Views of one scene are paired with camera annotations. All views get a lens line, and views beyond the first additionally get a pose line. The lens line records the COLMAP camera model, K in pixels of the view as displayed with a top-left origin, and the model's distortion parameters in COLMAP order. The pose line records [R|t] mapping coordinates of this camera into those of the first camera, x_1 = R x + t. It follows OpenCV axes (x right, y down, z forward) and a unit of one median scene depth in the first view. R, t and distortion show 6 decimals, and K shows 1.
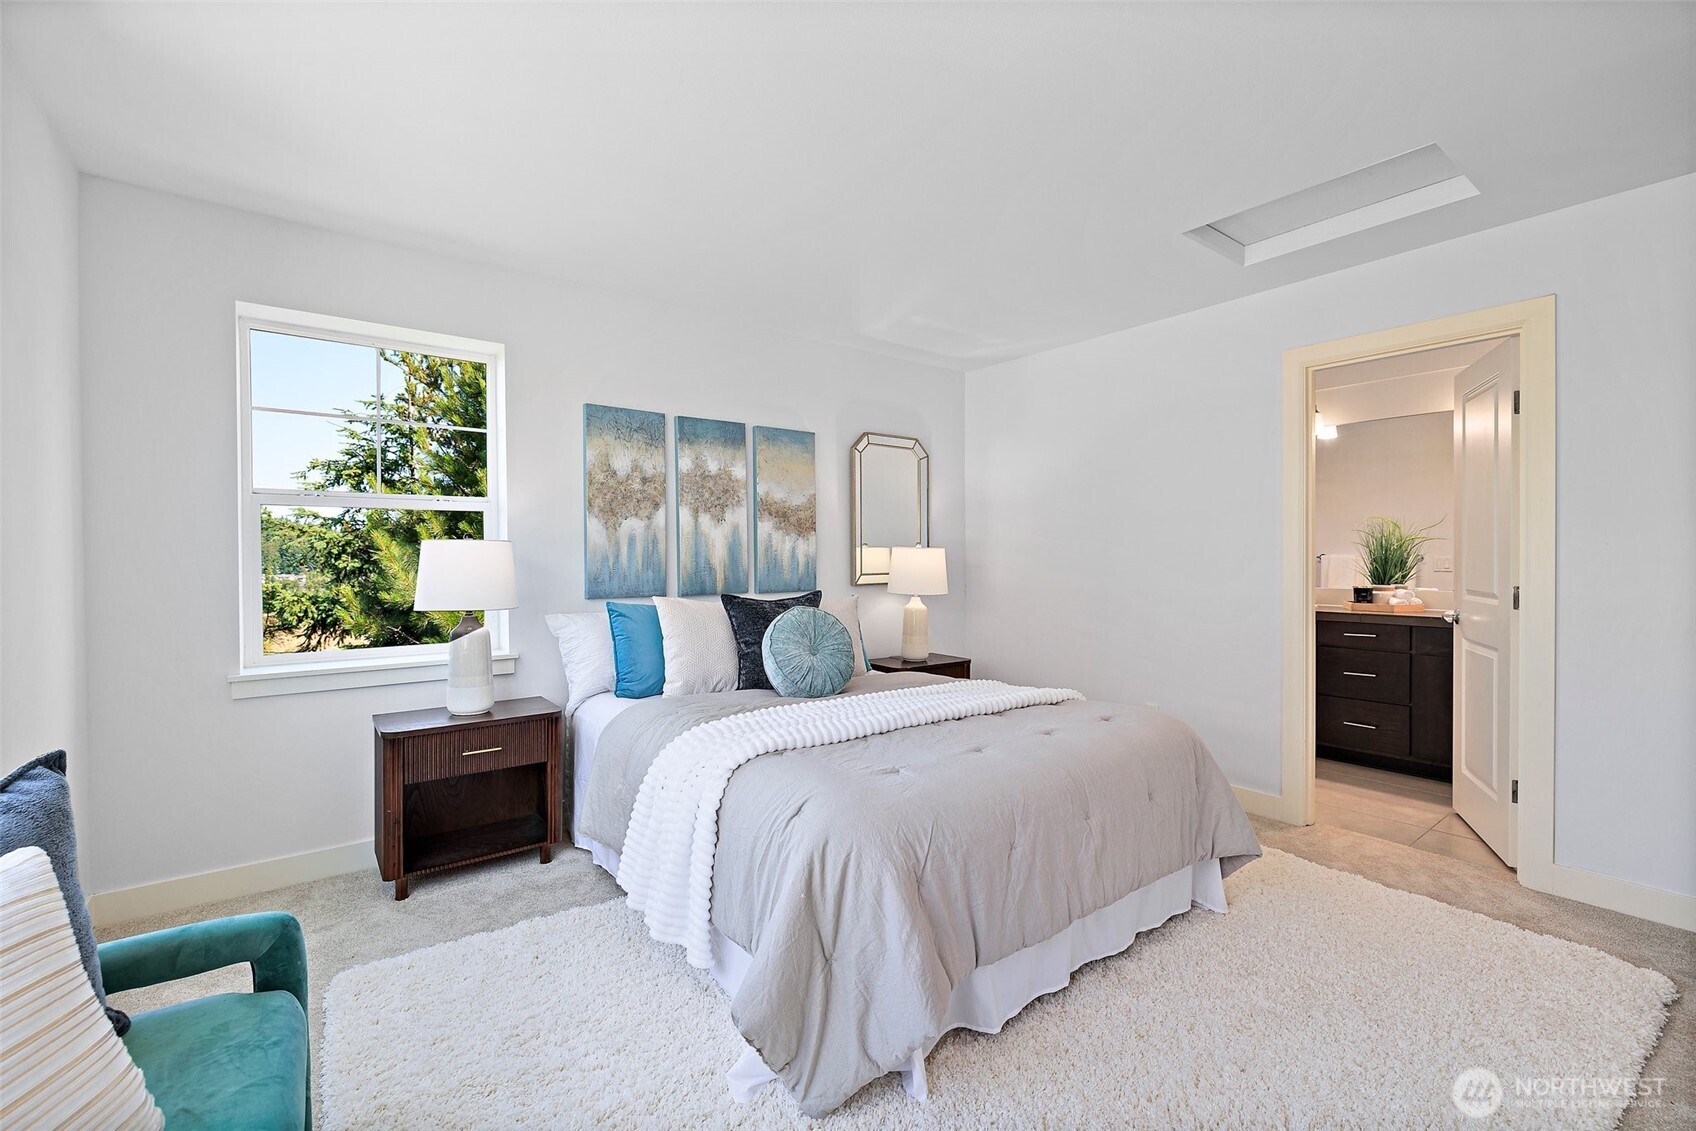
lens RADIAL K [[722.5, 0, 846.3], [0, 722.5, 564.9], [0, 0, 1]] dist [0.002893, -0.000451]
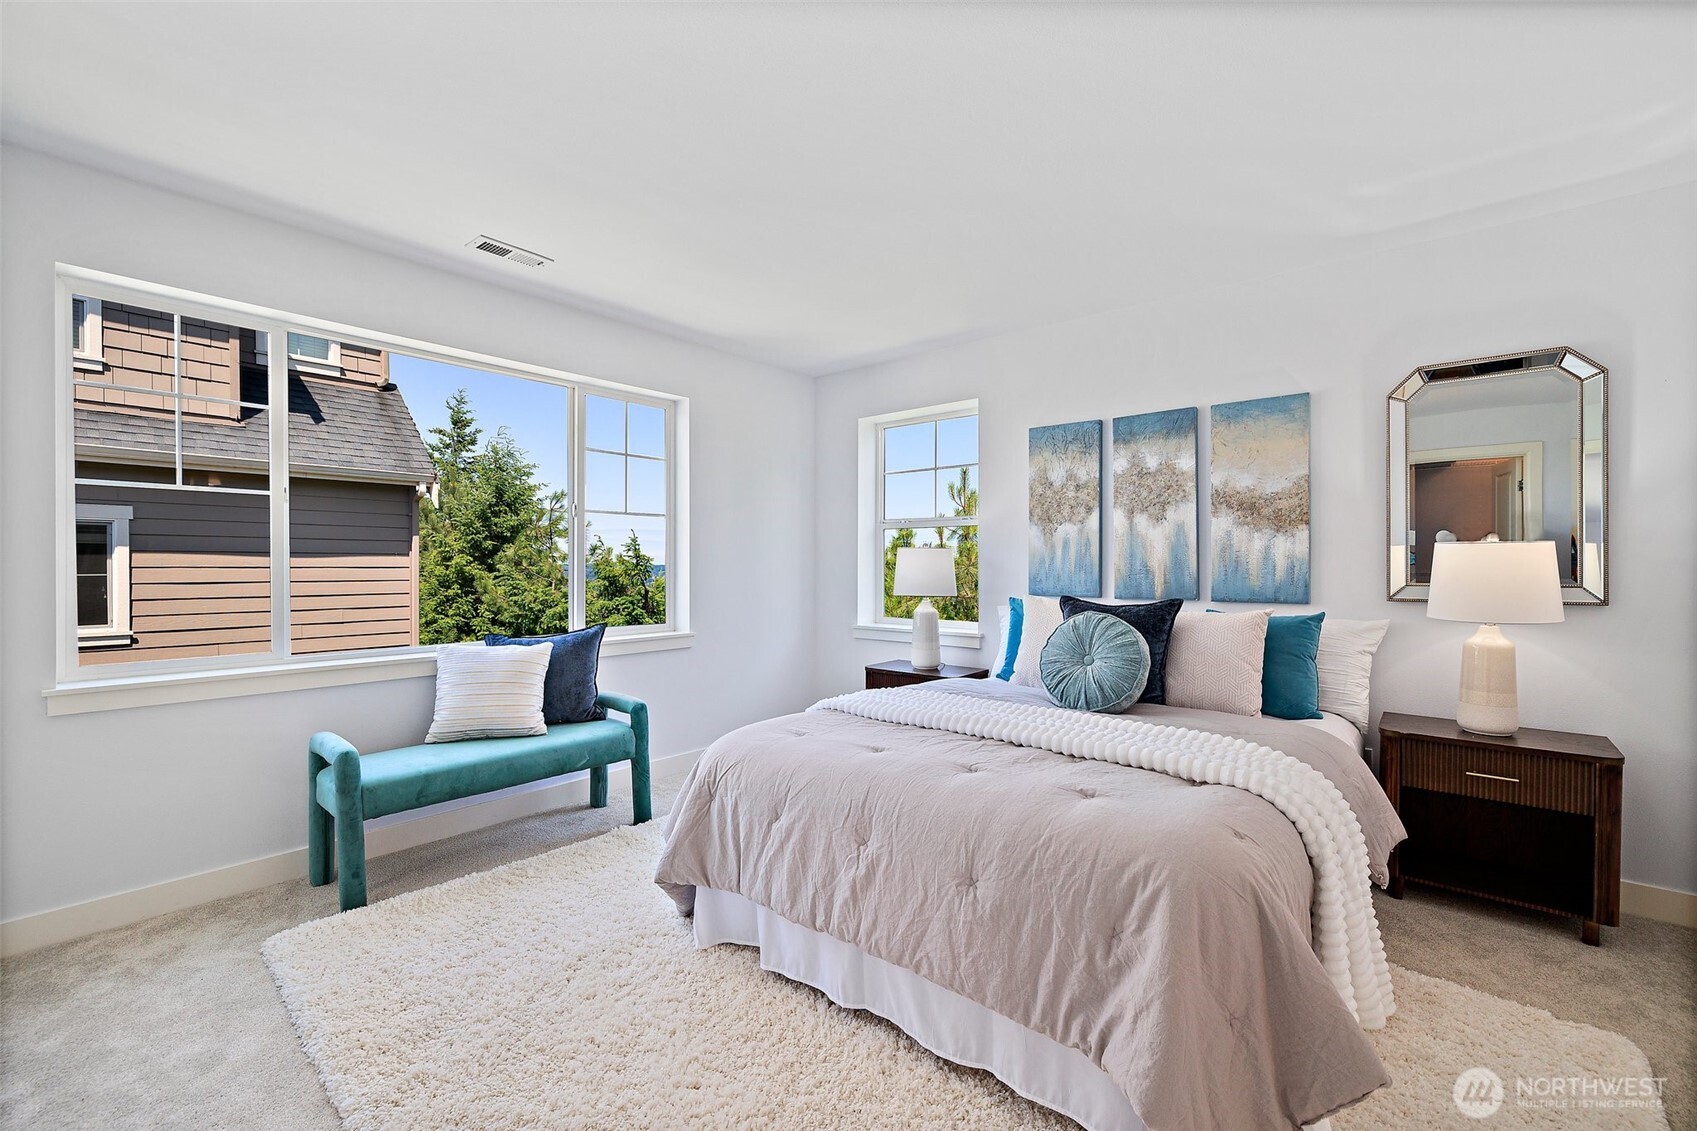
lens RADIAL K [[712.1, 0, 851.3], [0, 712.1, 569.2], [0, 0, 1]] dist [-0.000513, -0.000871]
pose [[0.214589, 0.009843, -0.976655, 0.687796], [-0.010986, 0.999910, 0.007663, -0.000693], [0.976643, 0.009085, 0.214678, 0.456595]]
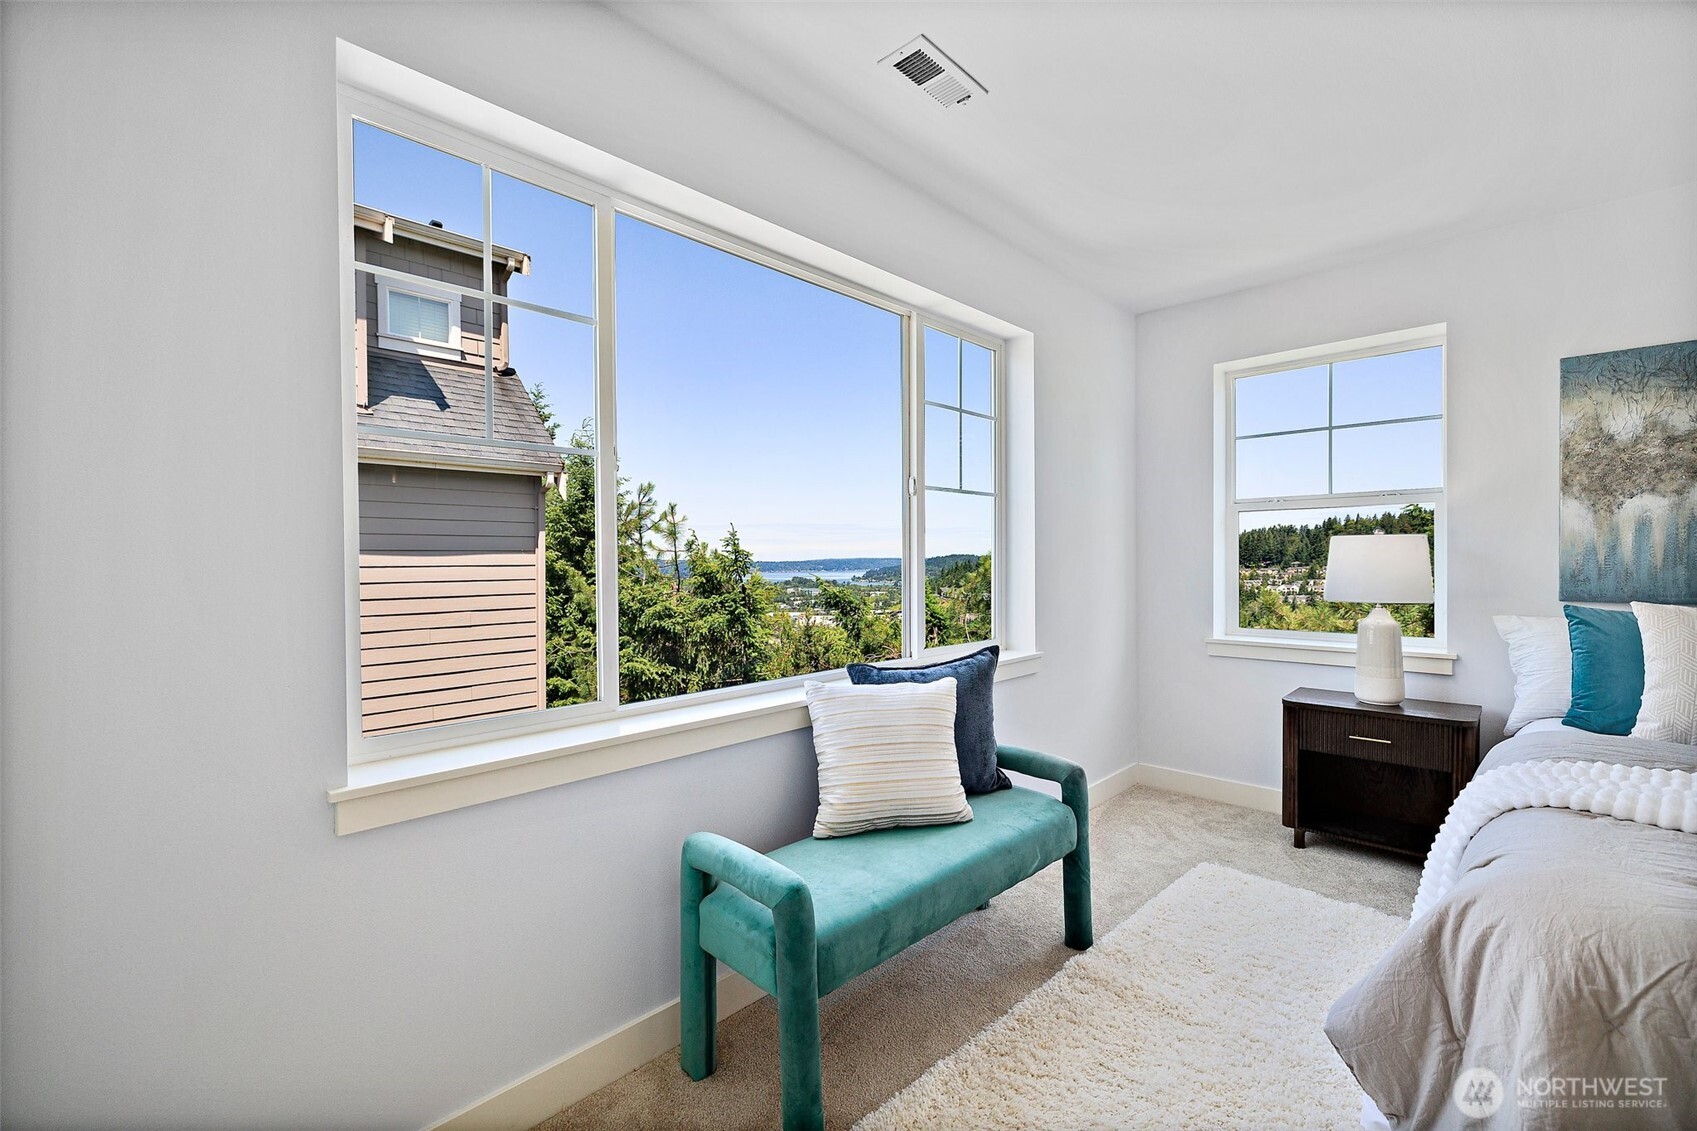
lens RADIAL K [[718.8, 0, 845.5], [0, 718.8, 565.2], [0, 0, 1]] dist [-0.006151, -0.000157]
pose [[0.144650, 0.011064, -0.989421, 0.307577], [-0.002602, 0.999938, 0.010801, 0.000921], [0.989479, 0.001012, 0.144670, 0.089900]]
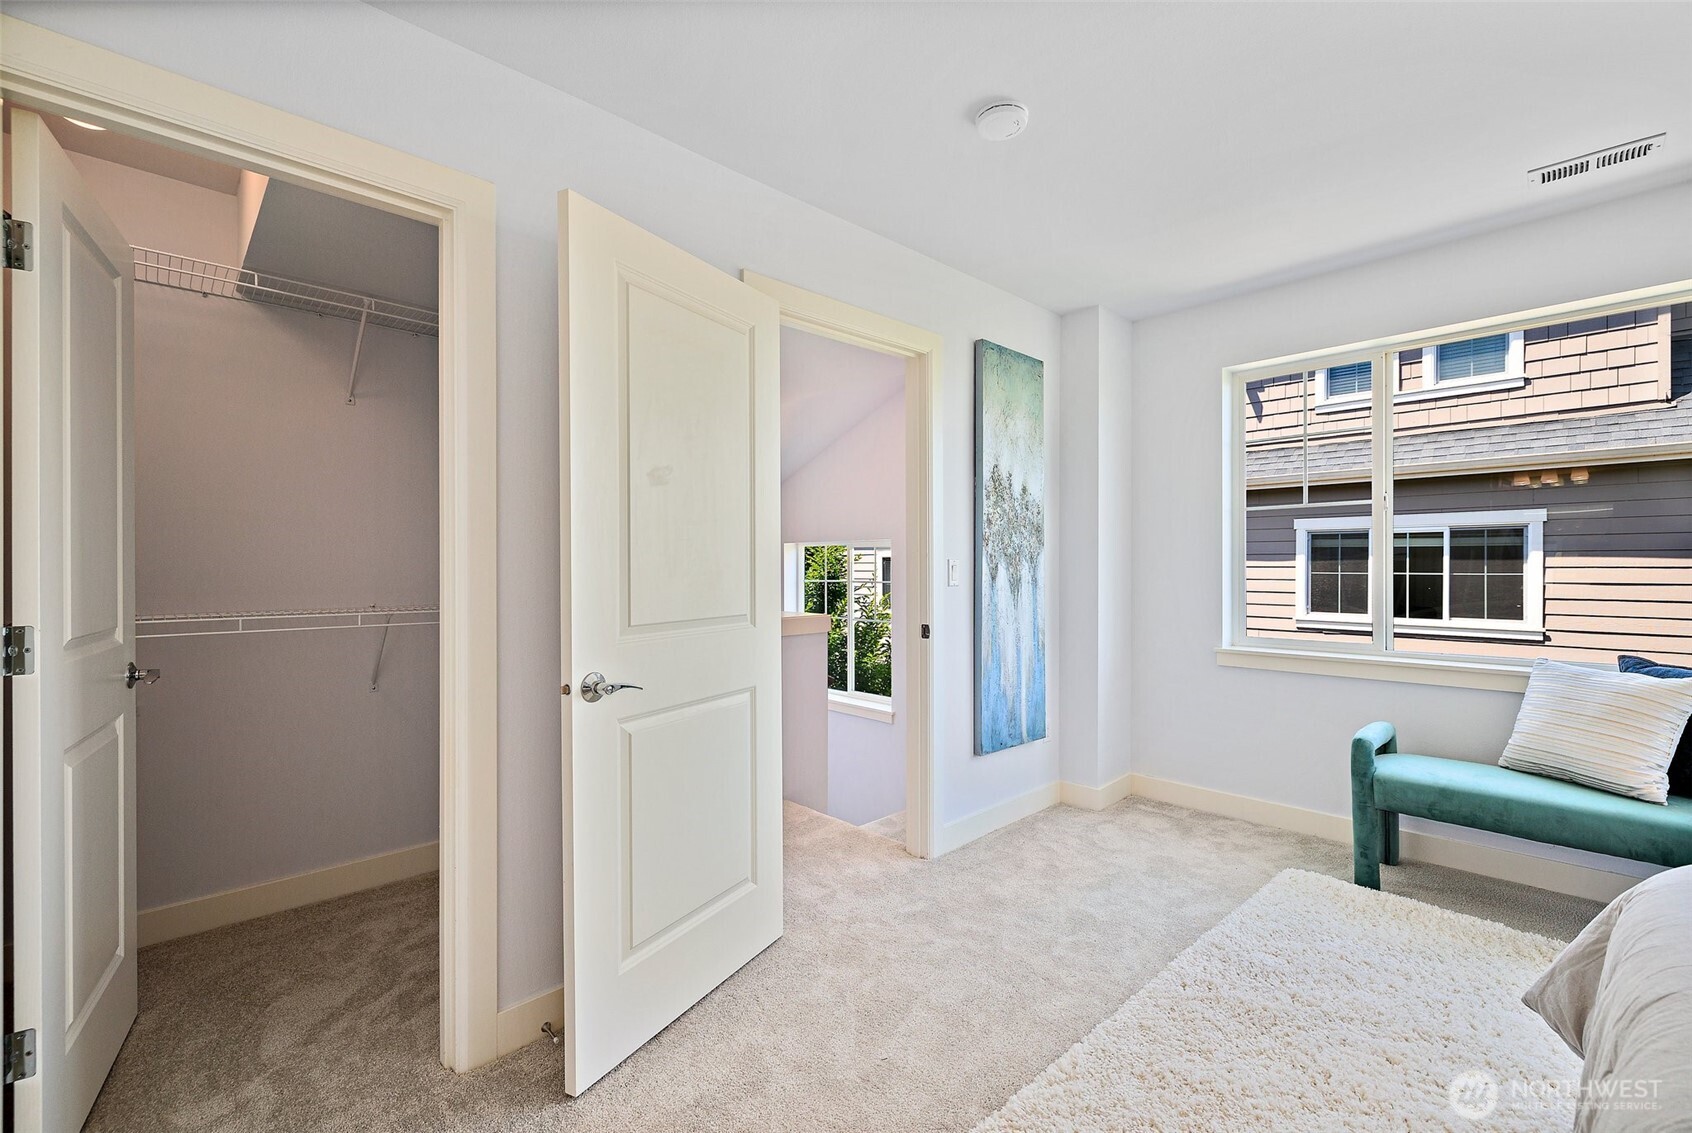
lens RADIAL K [[695.0, 0, 845.7], [0, 695.0, 571.0], [0, 0, 1]] dist [0.000557, 0.000042]
pose [[-0.992112, 0.008175, -0.125088, 0.534545], [0.006222, 0.999853, 0.015993, -0.004774], [0.125201, 0.015088, -0.992017, 0.793019]]
